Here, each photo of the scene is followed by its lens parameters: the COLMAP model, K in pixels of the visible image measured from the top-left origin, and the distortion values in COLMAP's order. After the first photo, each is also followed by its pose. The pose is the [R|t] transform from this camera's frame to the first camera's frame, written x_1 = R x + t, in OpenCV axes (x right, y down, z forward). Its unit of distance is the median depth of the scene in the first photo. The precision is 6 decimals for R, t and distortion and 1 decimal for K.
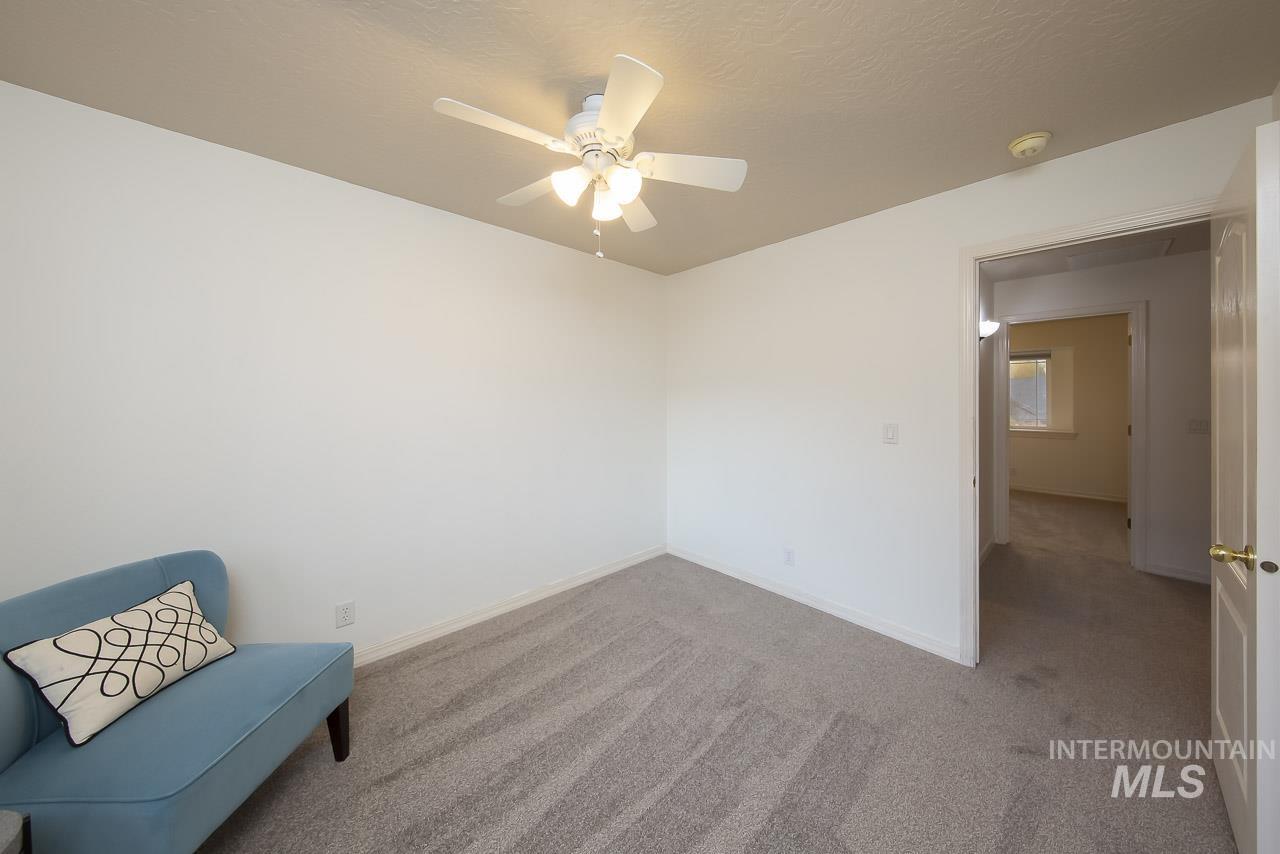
lens RADIAL K [[412.1, 0, 637.9], [0, 412.1, 408.2], [0, 0, 1]] dist [0.000186, -0.000045]
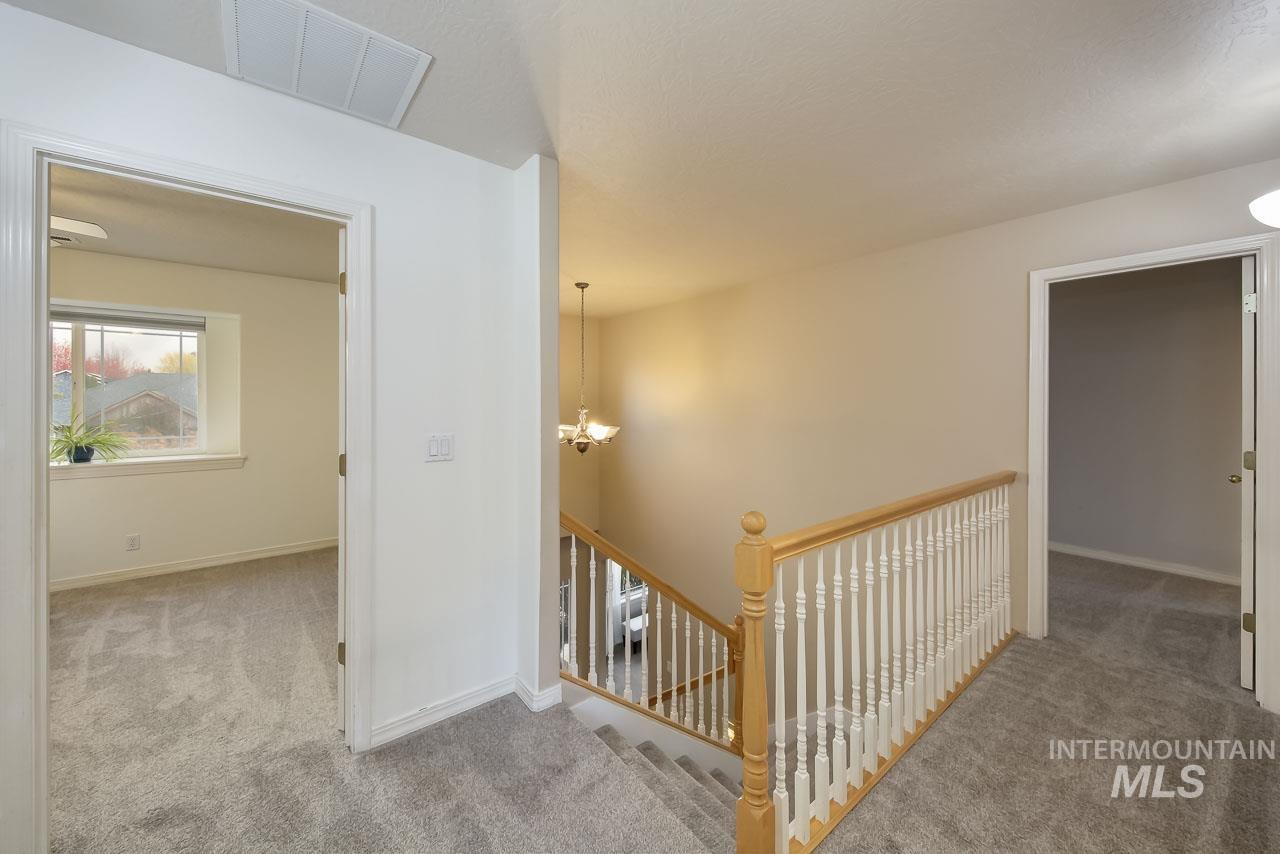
lens RADIAL K [[453.7, 0, 647.2], [0, 453.7, 404.2], [0, 0, 1]] dist [-0.000172, 0.000032]
pose [[0.030427, 0.010255, 0.999484, 0.506719], [0.008079, 0.999912, -0.010506, -0.008350], [-0.999504, 0.008395, 0.030341, 0.474590]]
